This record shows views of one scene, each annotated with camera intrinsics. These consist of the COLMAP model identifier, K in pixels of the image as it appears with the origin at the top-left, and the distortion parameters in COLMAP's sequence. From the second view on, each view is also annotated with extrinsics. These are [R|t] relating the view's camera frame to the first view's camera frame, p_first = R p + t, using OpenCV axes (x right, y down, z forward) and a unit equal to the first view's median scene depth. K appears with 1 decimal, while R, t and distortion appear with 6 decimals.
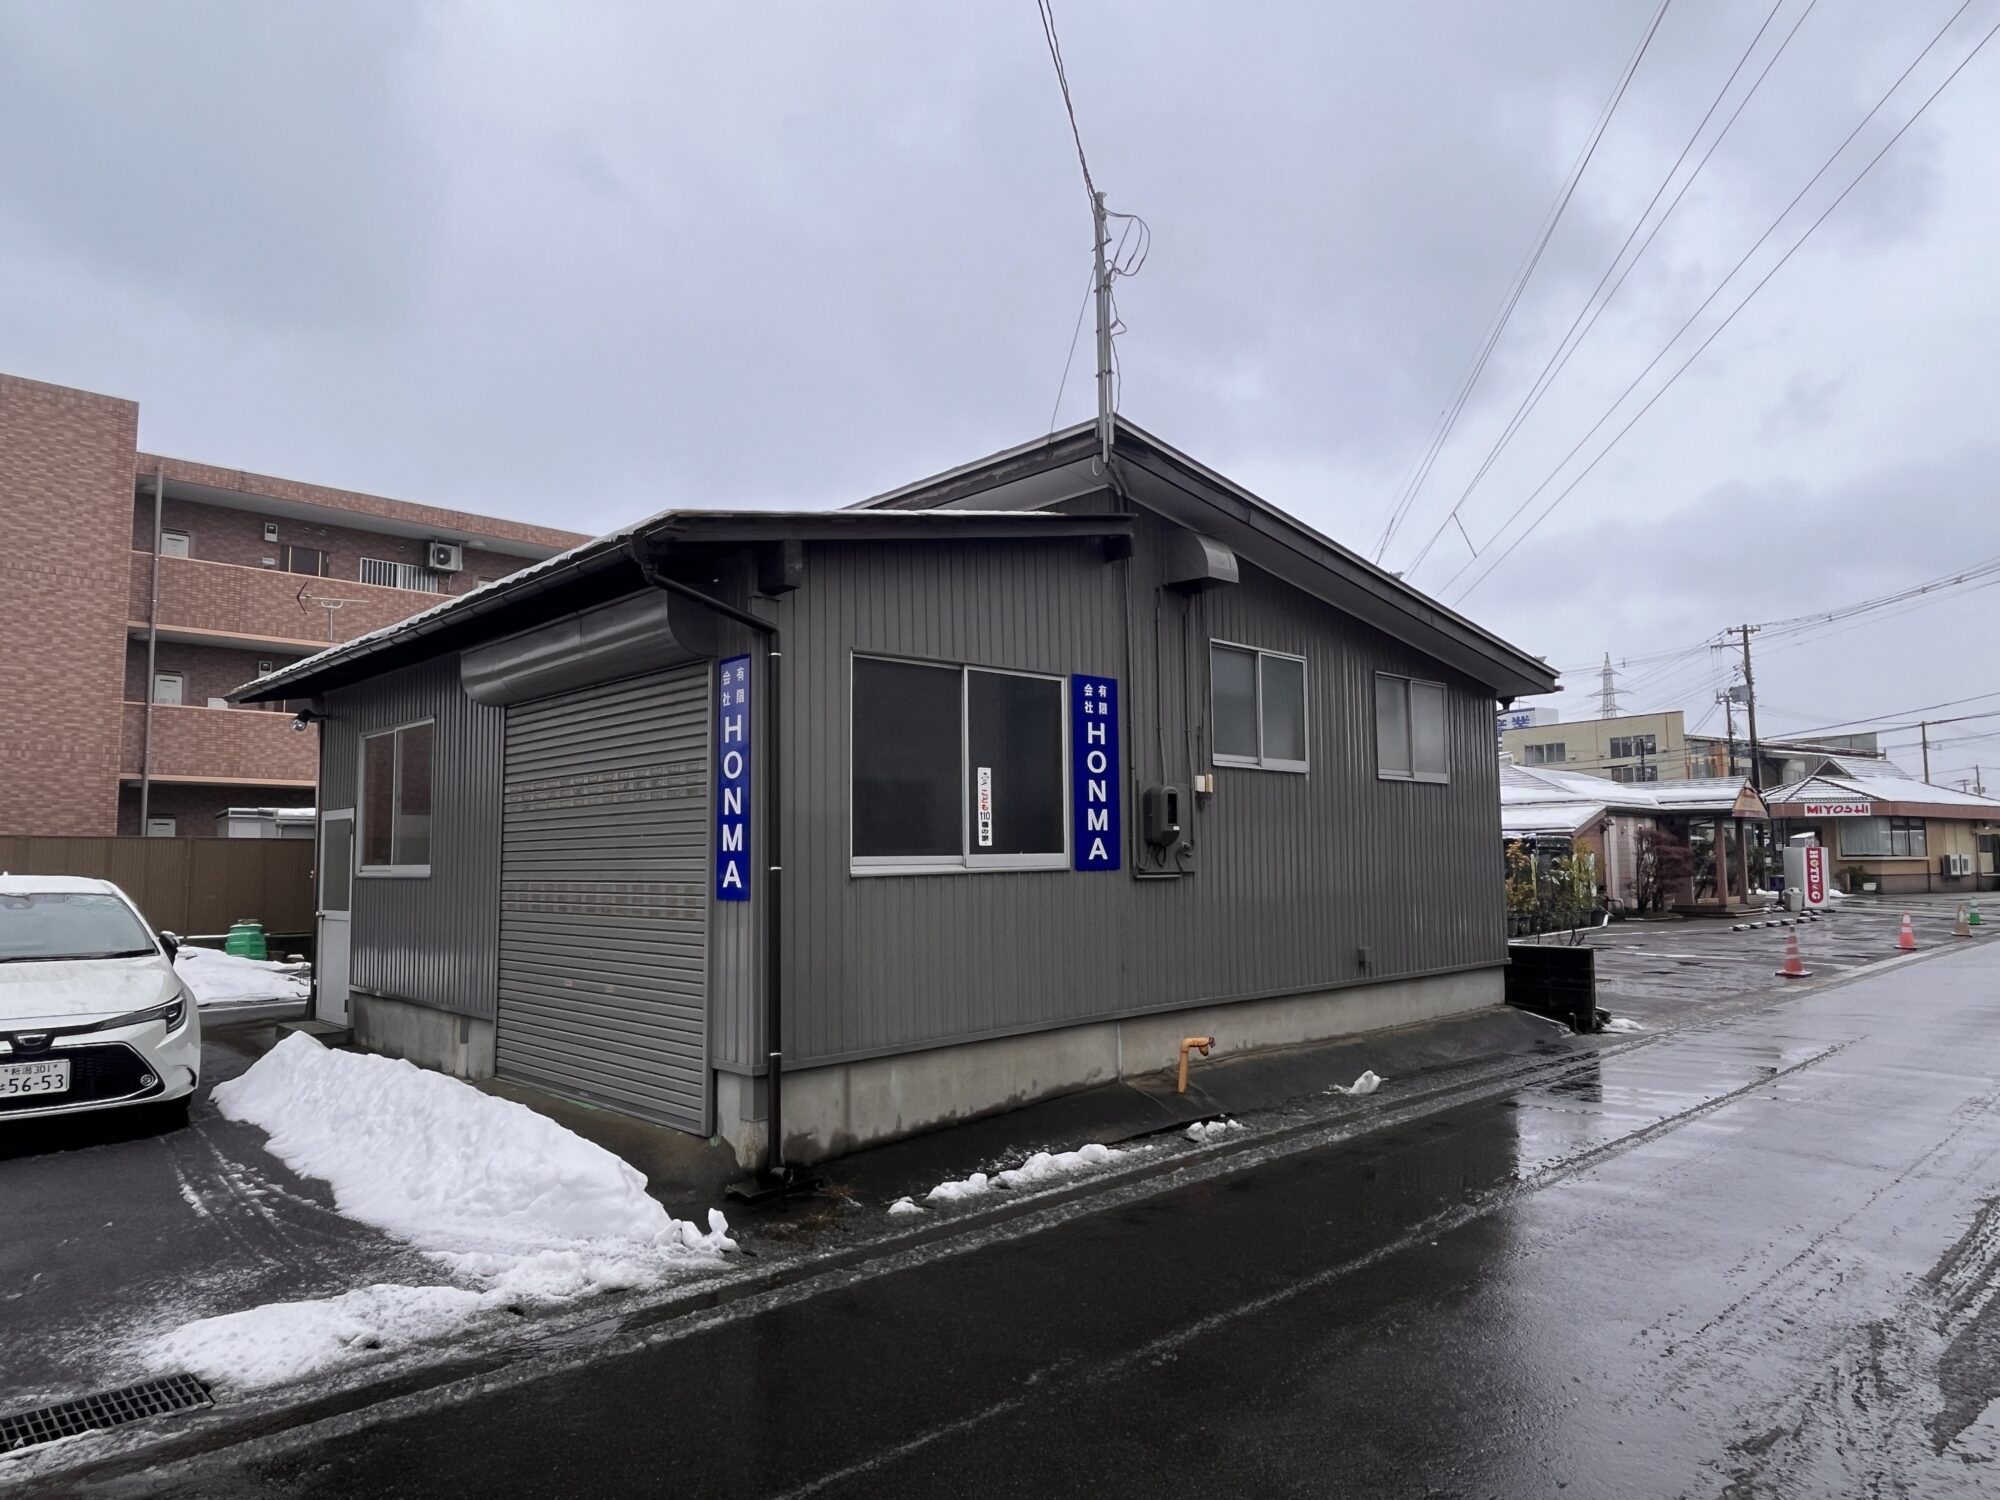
lens RADIAL K [[1247.6, 0, 982.3], [0, 1247.6, 760.4], [0, 0, 1]] dist [-0.002558, -0.001580]
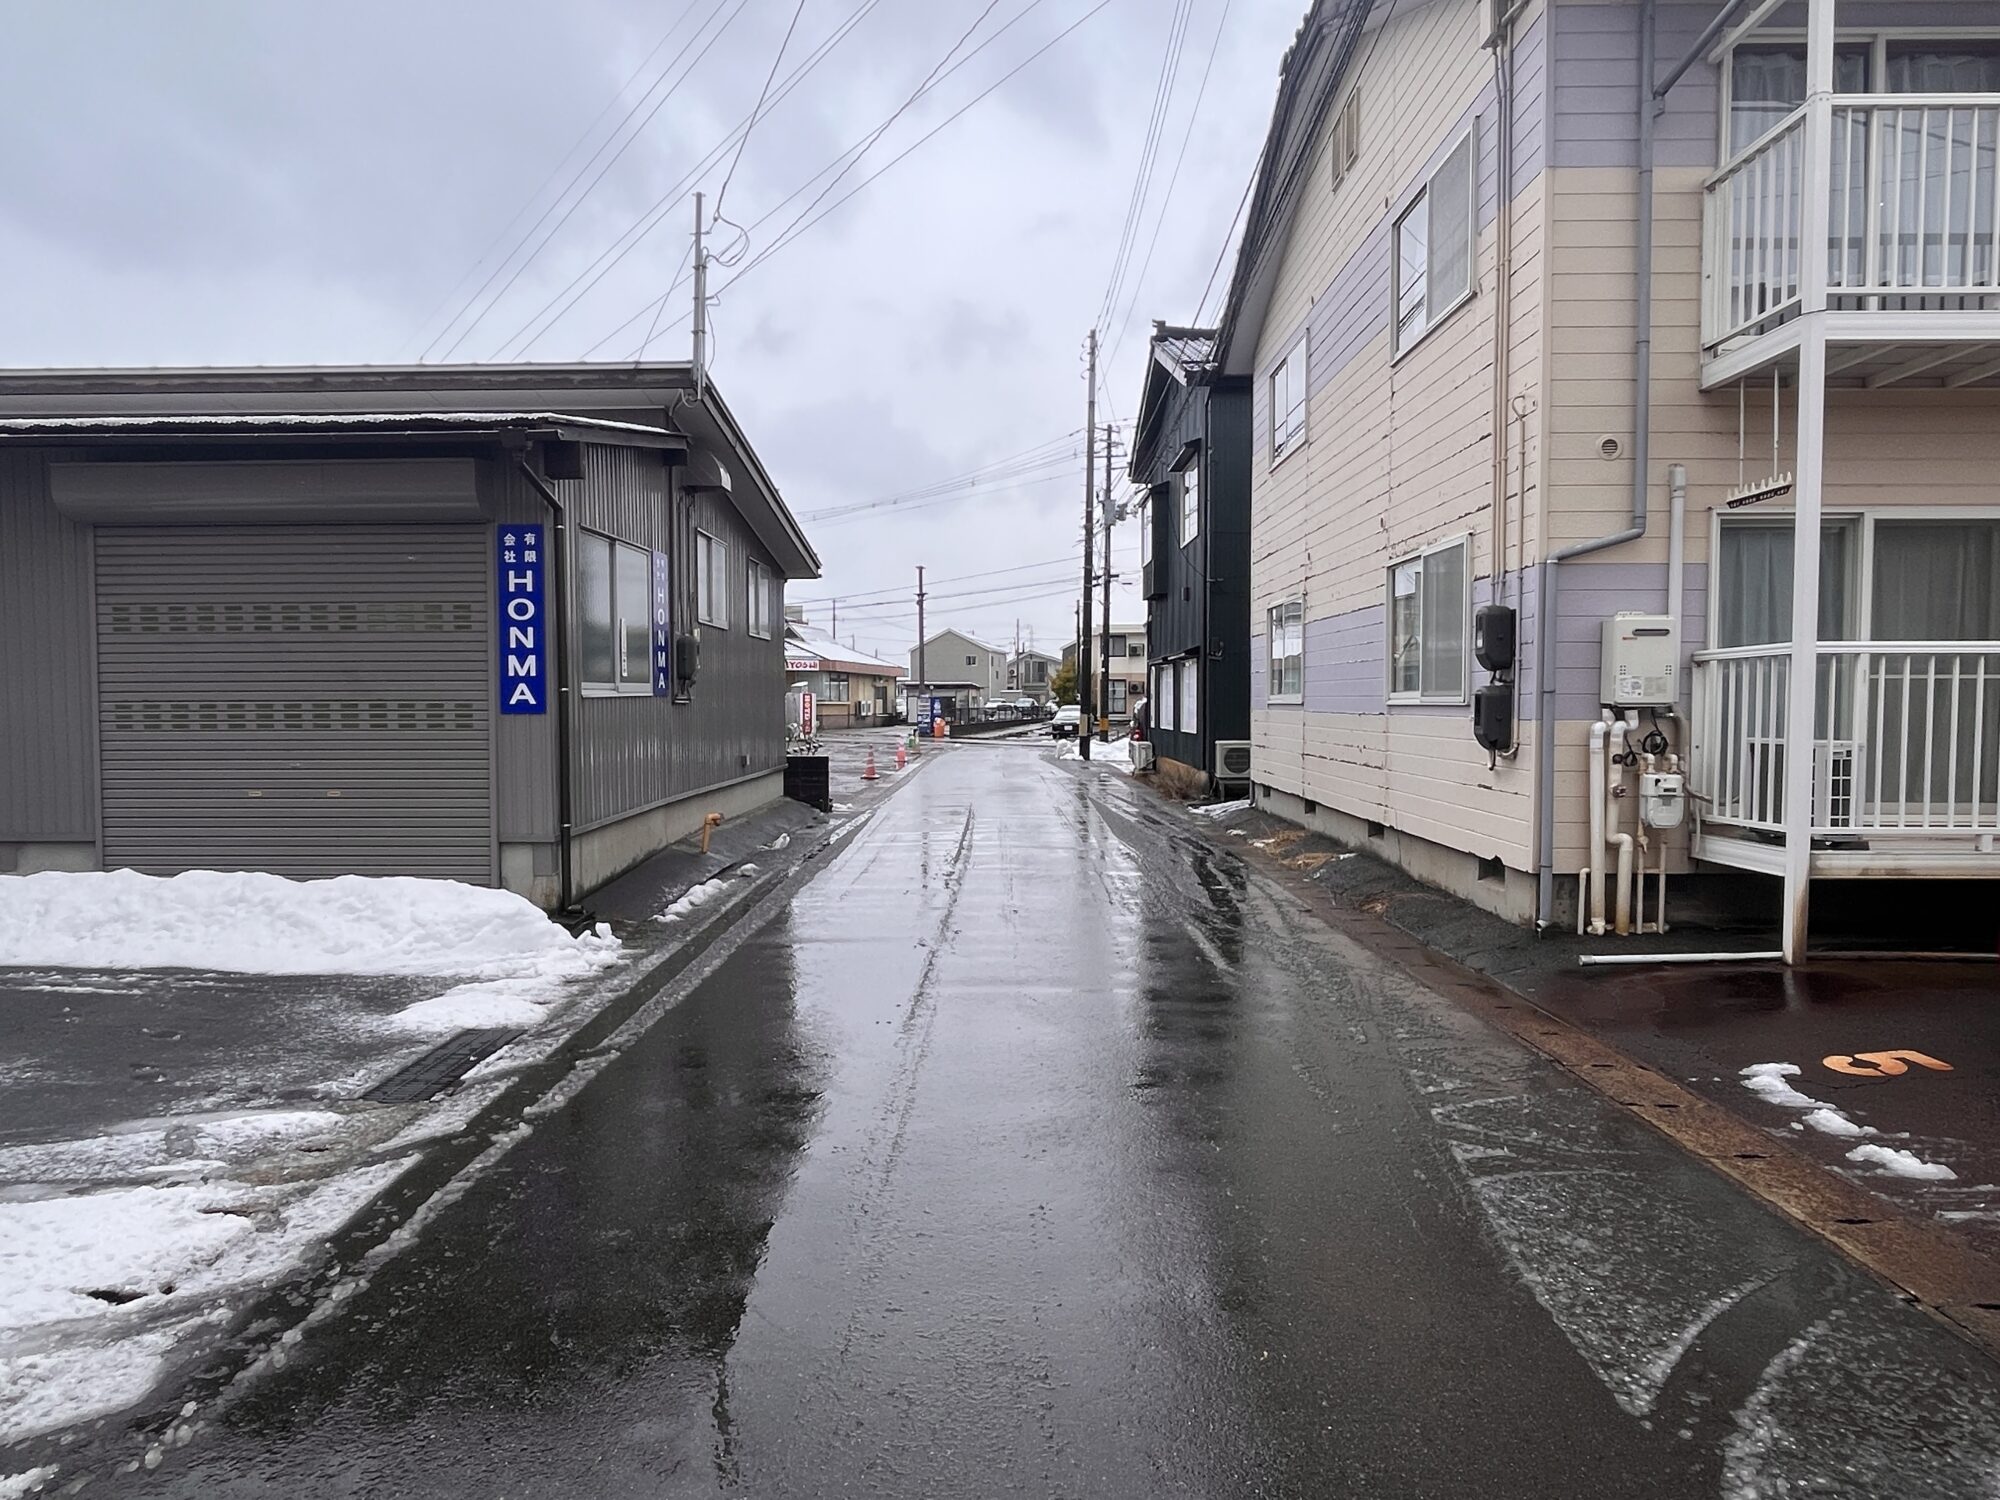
lens RADIAL K [[1164.4, 0, 990.0], [0, 1164.4, 751.3], [0, 0, 1]] dist [-0.004635, -0.000393]
pose [[0.710733, -0.022857, 0.703091, -0.224225], [-0.062251, 0.993507, 0.095225, 0.001519], [-0.700702, -0.111448, 0.704695, -0.065171]]
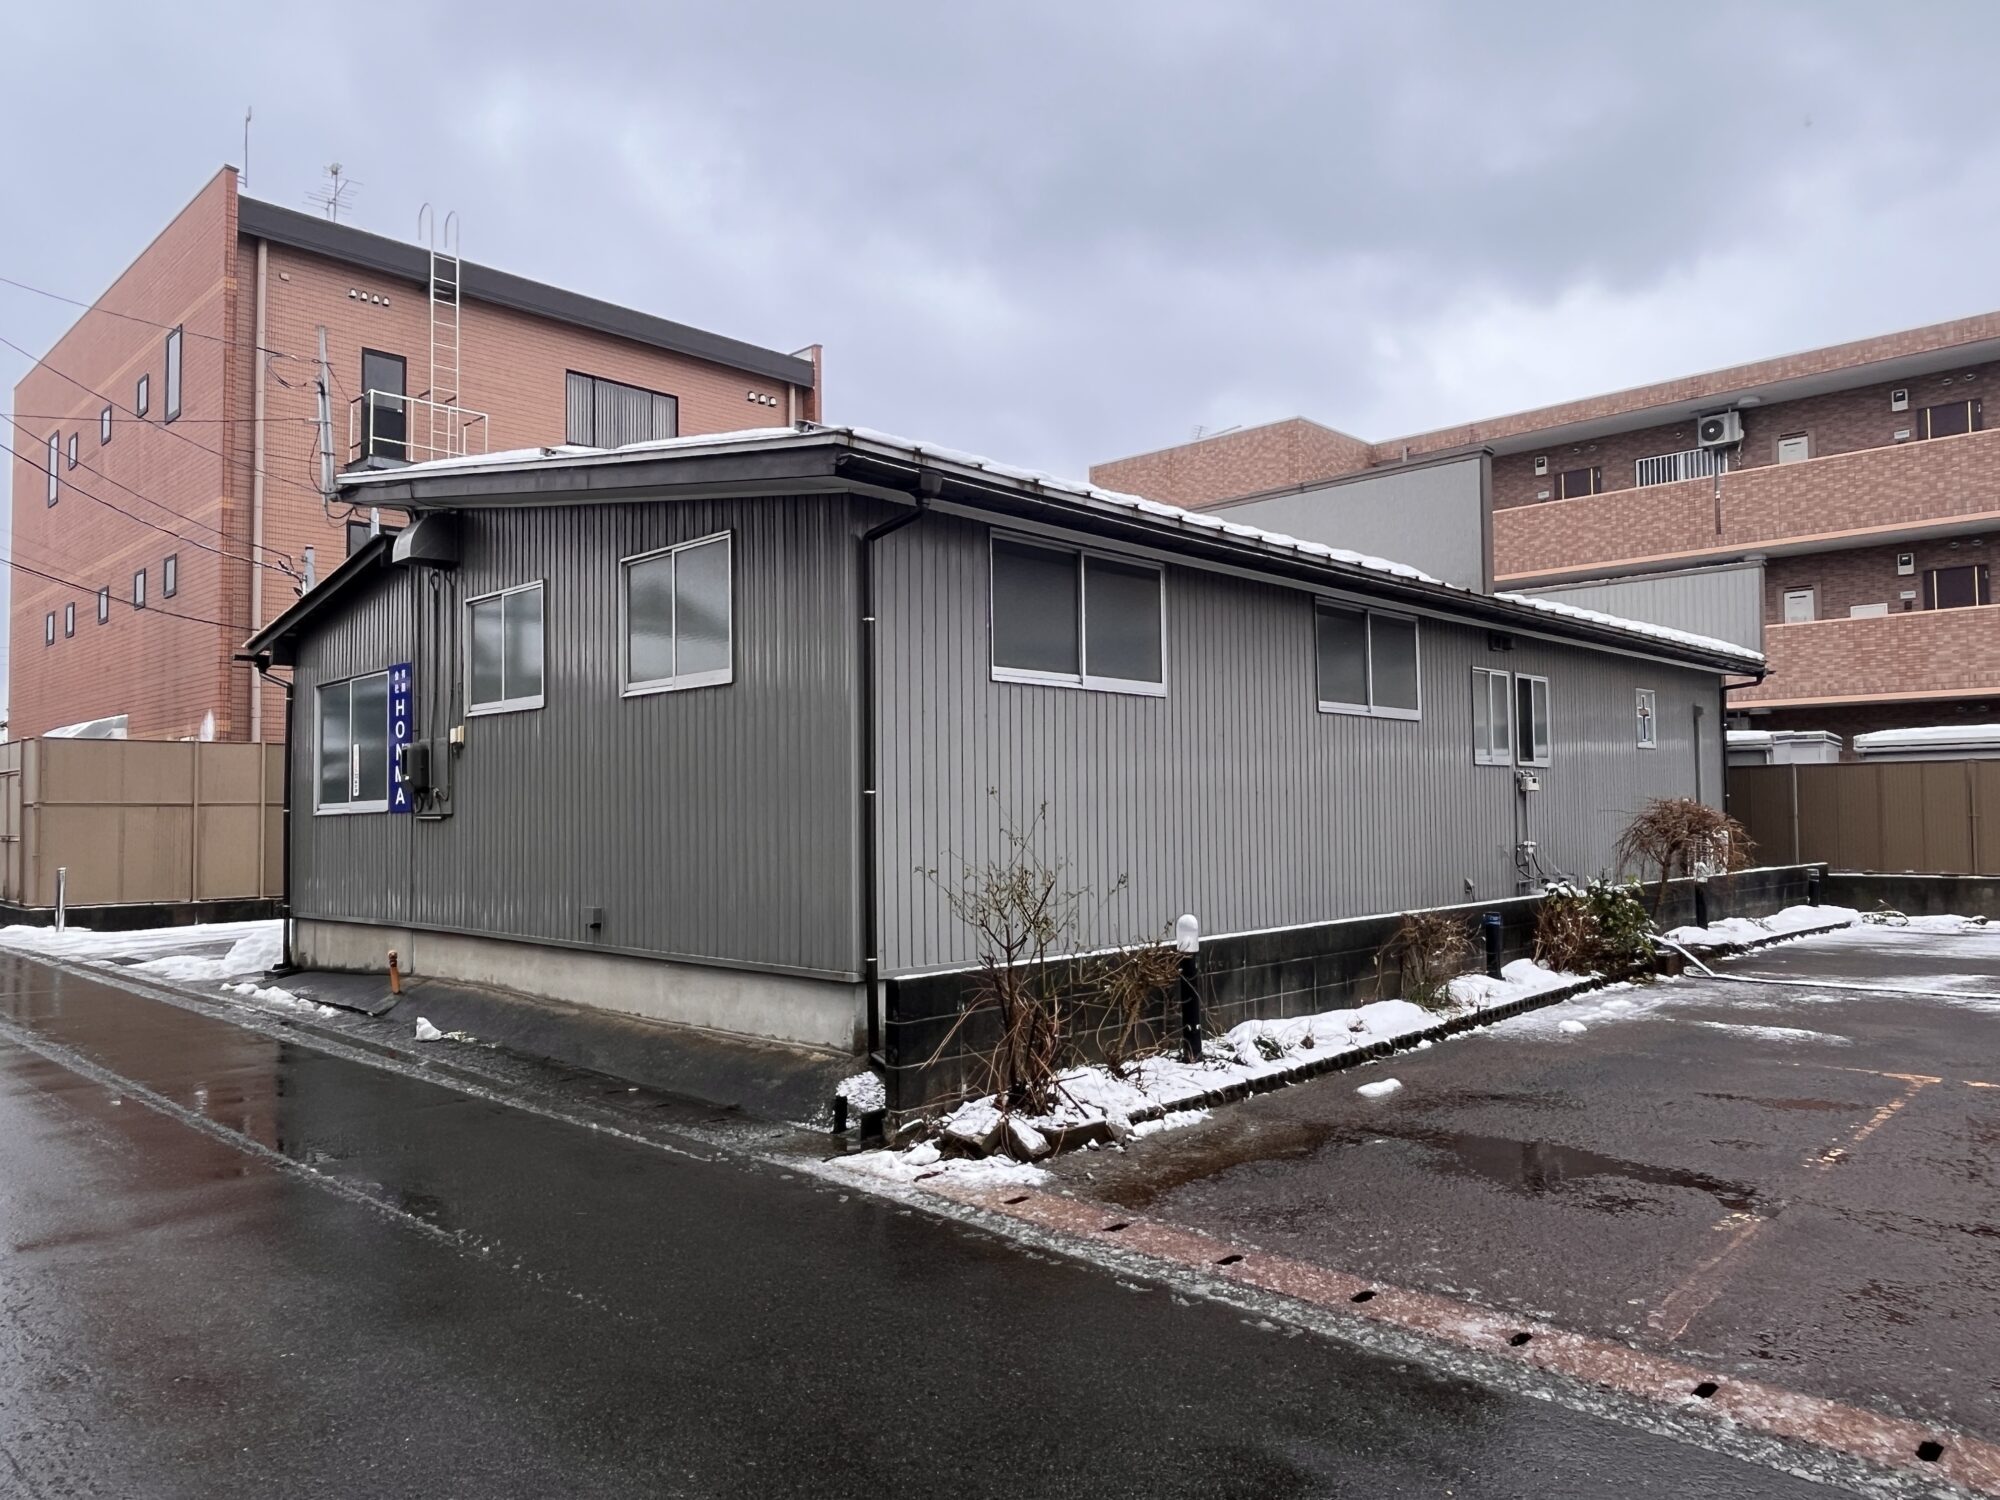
lens RADIAL K [[1376.5, 0, 997.0], [0, 1376.5, 760.0], [0, 0, 1]] dist [0.078747, 0.002966]
pose [[0.014967, -0.031479, -0.999392, 0.640157], [0.087850, 0.995680, -0.030046, 0.053966], [0.996021, -0.087347, 0.017667, 0.653204]]
